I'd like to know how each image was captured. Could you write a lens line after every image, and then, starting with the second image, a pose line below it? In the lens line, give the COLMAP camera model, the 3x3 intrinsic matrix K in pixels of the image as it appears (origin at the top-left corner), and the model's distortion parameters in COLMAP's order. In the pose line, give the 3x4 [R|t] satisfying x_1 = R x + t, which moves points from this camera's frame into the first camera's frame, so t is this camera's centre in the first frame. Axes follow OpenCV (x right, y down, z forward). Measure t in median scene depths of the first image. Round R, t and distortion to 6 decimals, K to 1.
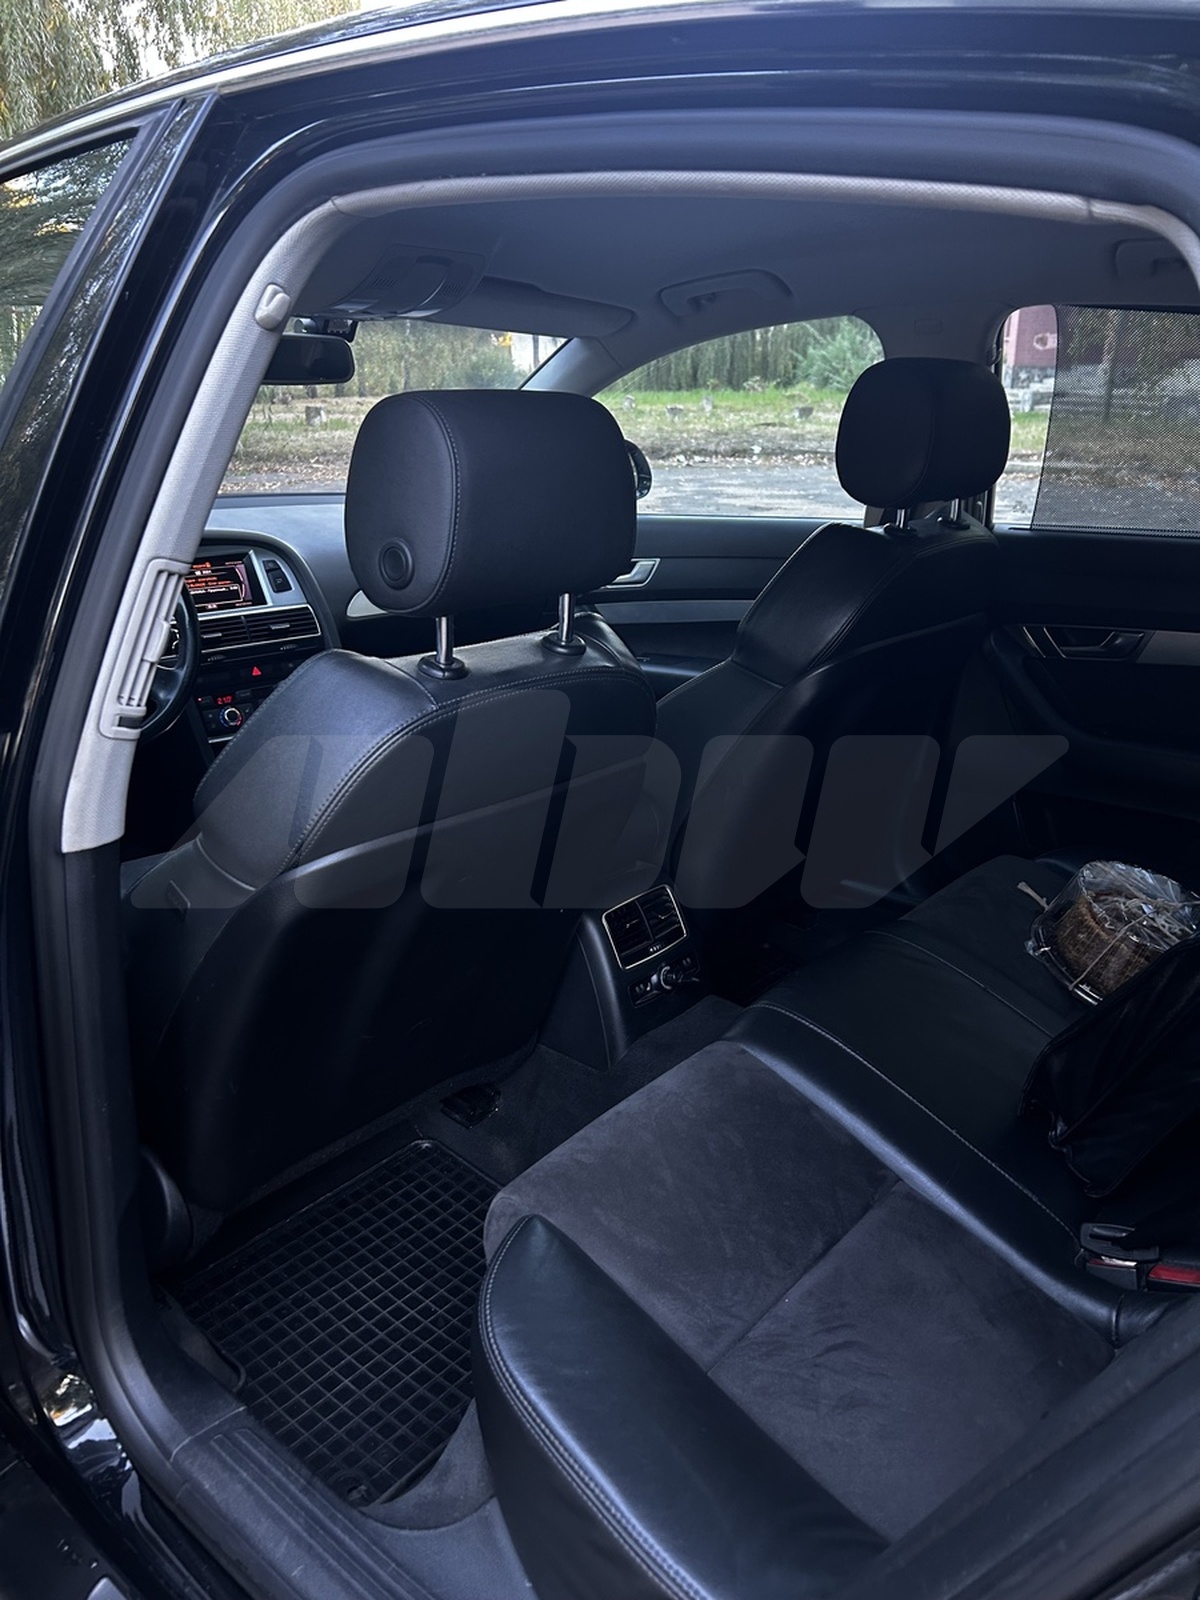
lens RADIAL K [[1204.5, 0, 599.4], [0, 1204.5, 788.3], [0, 0, 1]] dist [0.044507, -0.048139]
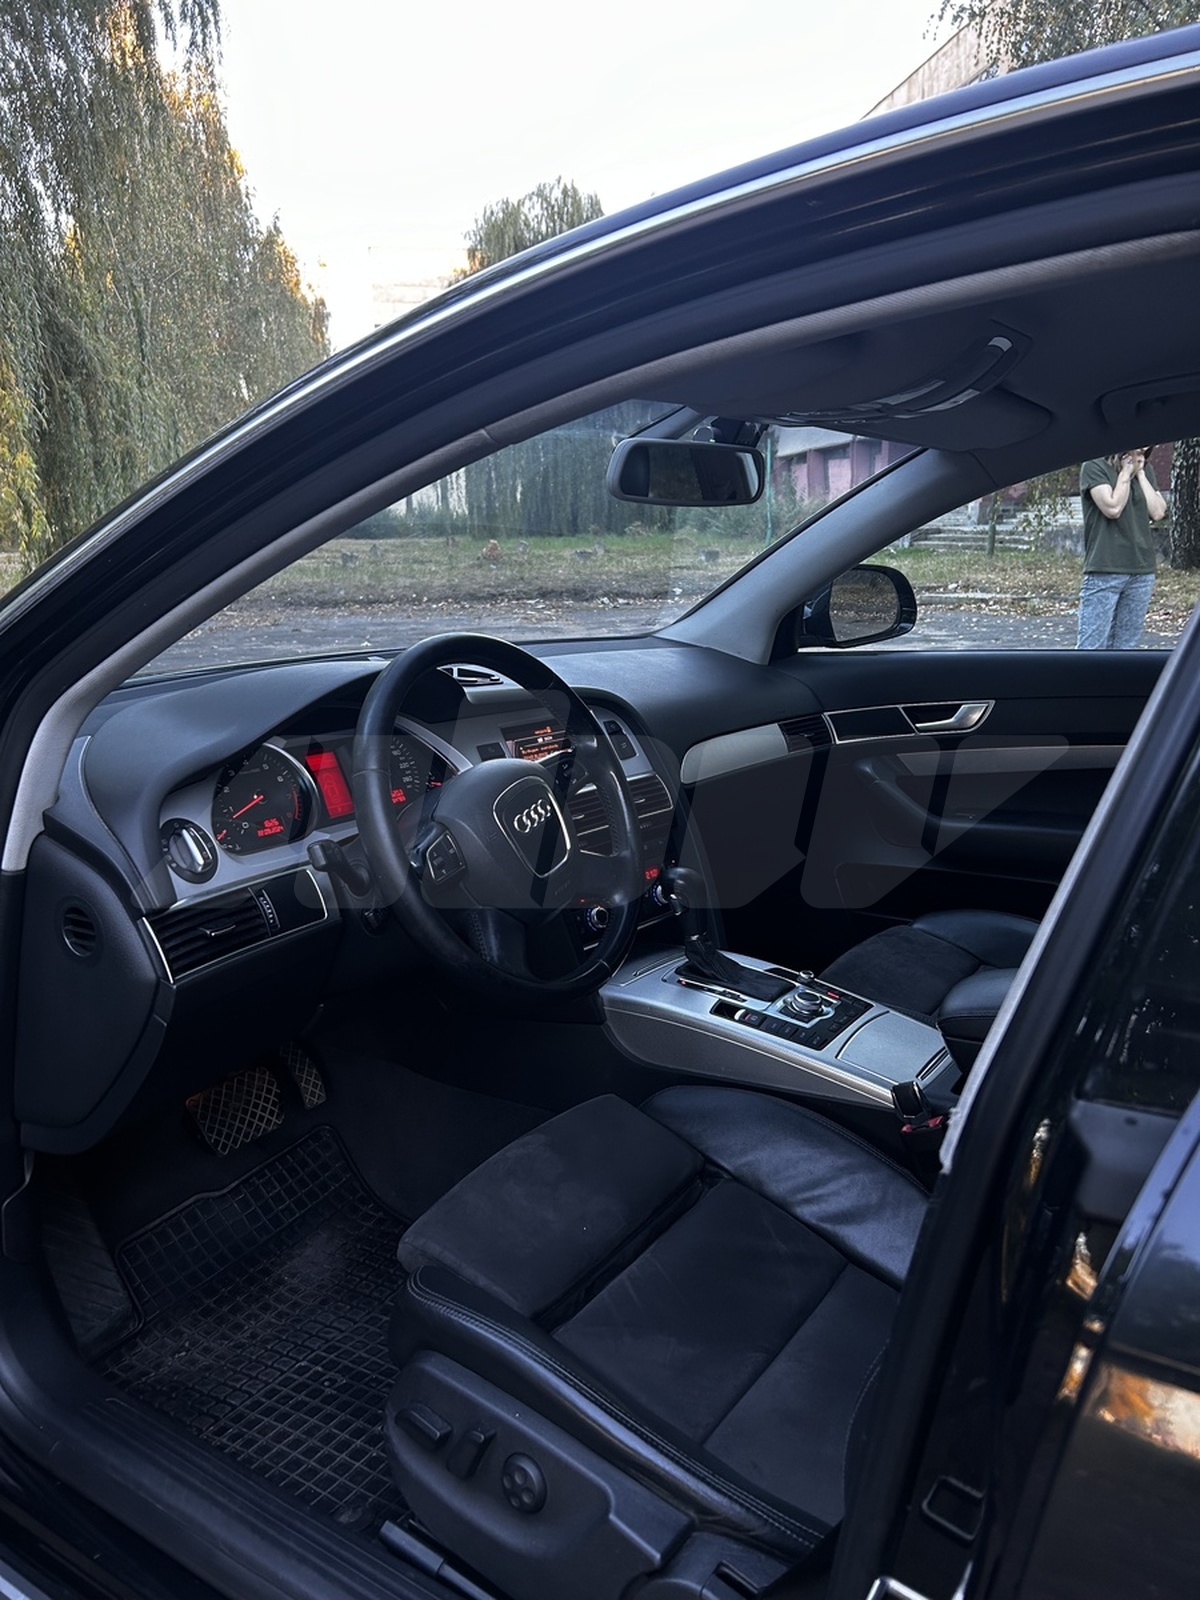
lens RADIAL K [[1192.5, 0, 596.4], [0, 1192.5, 809.8], [0, 0, 1]] dist [0.141089, -0.173877]
pose [[0.994357, -0.041617, 0.097580, -0.372654], [0.050665, 0.994455, -0.092153, -0.056499], [-0.093204, 0.096577, 0.990952, 0.214063]]
